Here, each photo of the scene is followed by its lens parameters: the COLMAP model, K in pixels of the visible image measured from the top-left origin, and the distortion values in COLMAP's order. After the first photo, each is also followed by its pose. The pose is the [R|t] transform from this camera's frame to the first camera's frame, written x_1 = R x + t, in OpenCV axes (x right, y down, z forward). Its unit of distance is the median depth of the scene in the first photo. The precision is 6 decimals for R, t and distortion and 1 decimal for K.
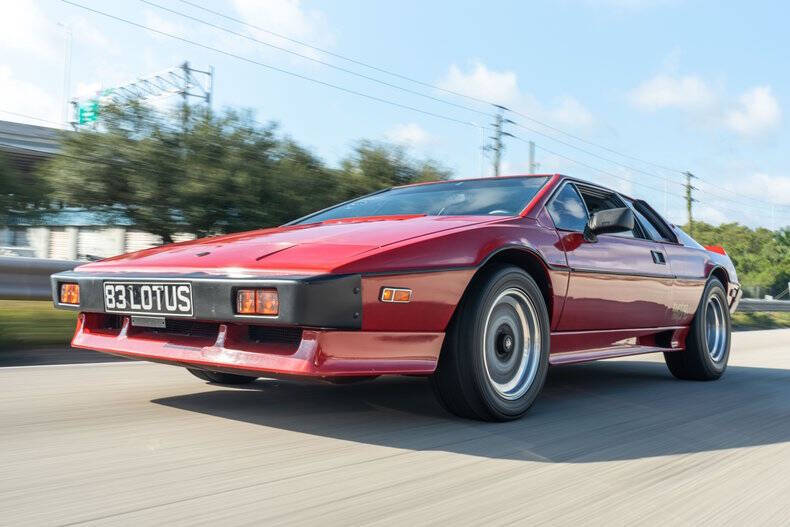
lens RADIAL K [[897.0, 0, 394.8], [0, 897.0, 204.2], [0, 0, 1]] dist [-0.090178, -0.001619]
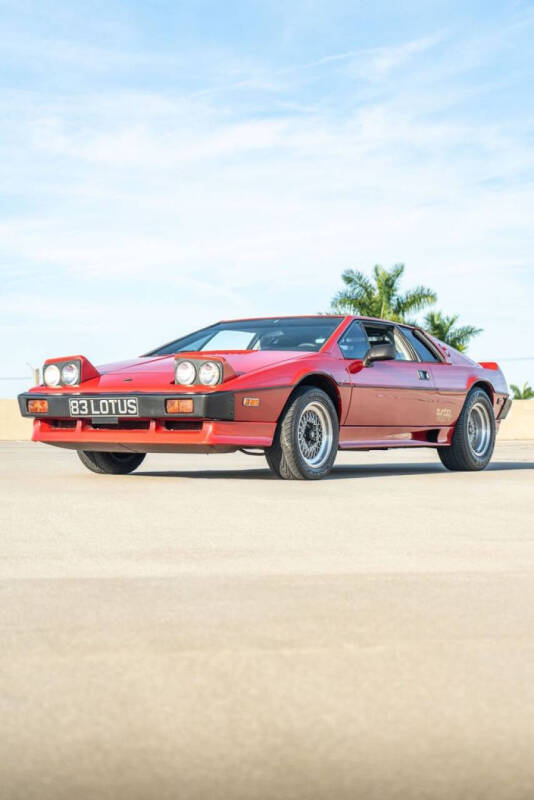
lens RADIAL K [[1110.5, 0, 267.0], [0, 1110.5, 400.0], [0, 0, 1]] dist [-0.000370, -0.014683]
pose [[0.996465, -0.016092, 0.082454, -0.133621], [0.008678, 0.995950, 0.089488, -0.091519], [-0.083560, -0.088457, 0.992569, -1.086680]]
